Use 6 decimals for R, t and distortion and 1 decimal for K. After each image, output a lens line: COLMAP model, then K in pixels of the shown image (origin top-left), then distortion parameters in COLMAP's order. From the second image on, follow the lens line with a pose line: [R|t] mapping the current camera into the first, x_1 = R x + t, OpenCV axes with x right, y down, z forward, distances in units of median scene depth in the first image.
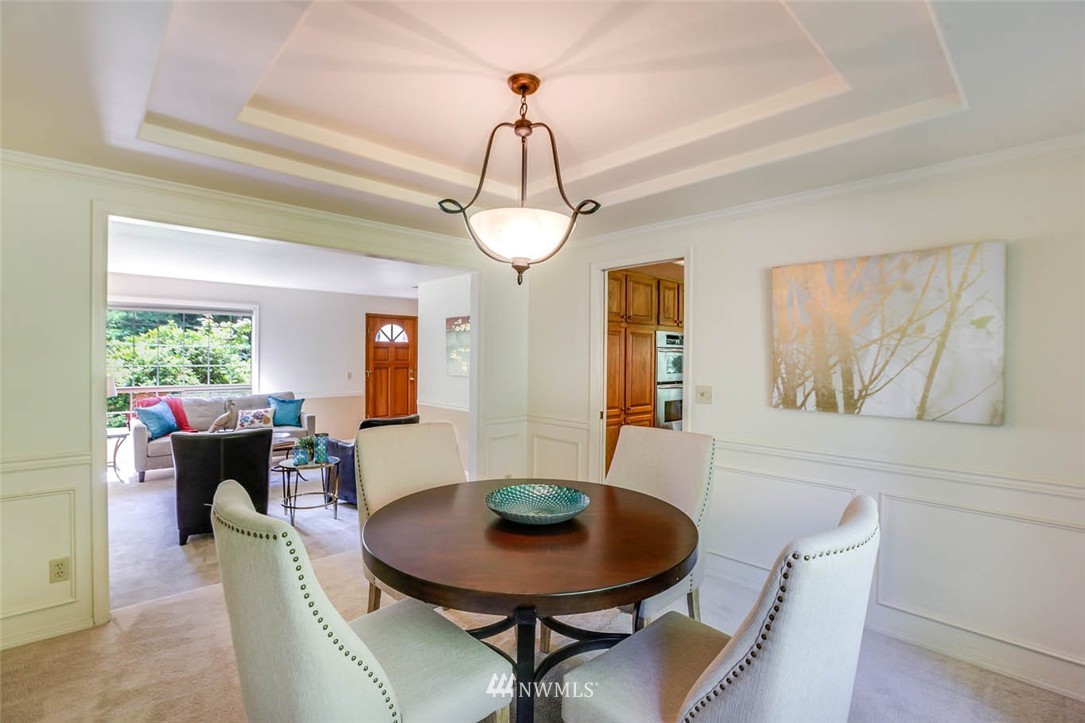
lens RADIAL K [[496.8, 0, 535.5], [0, 496.8, 359.3], [0, 0, 1]] dist [-0.018984, 0.000741]
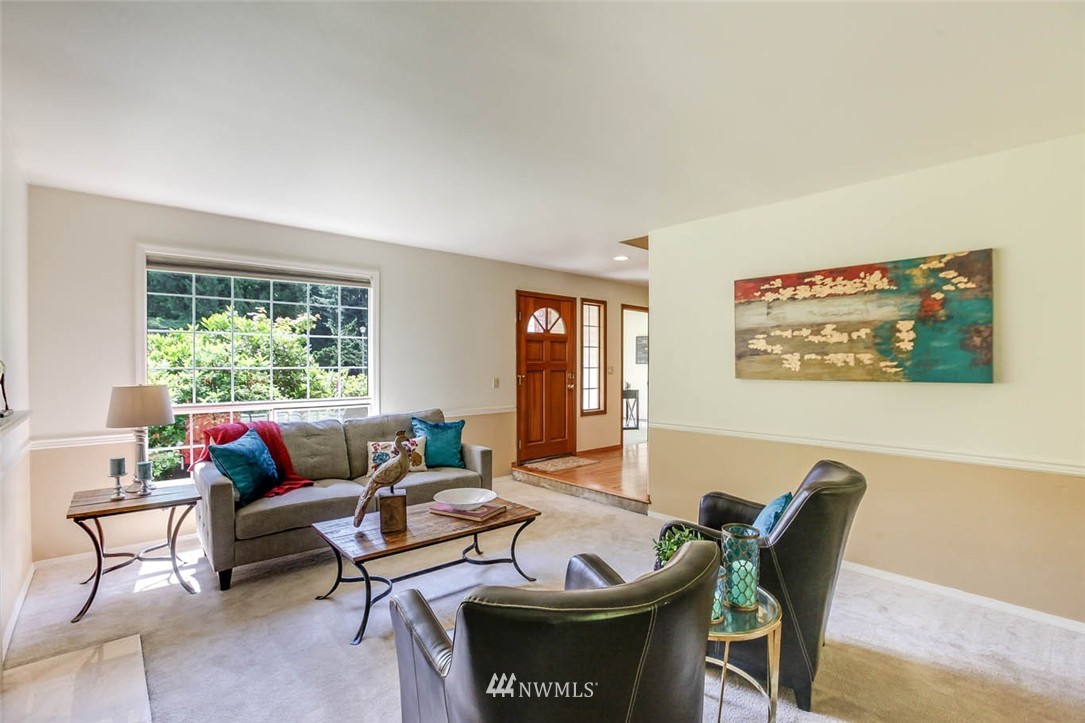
lens RADIAL K [[505.9, 0, 545.0], [0, 505.9, 363.8], [0, 0, 1]] dist [-0.030625, 0.000114]
pose [[0.999797, -0.008904, -0.018094, -0.341878], [0.008838, 0.999954, -0.003708, 0.012191], [0.018126, 0.003547, 0.999829, 0.361657]]
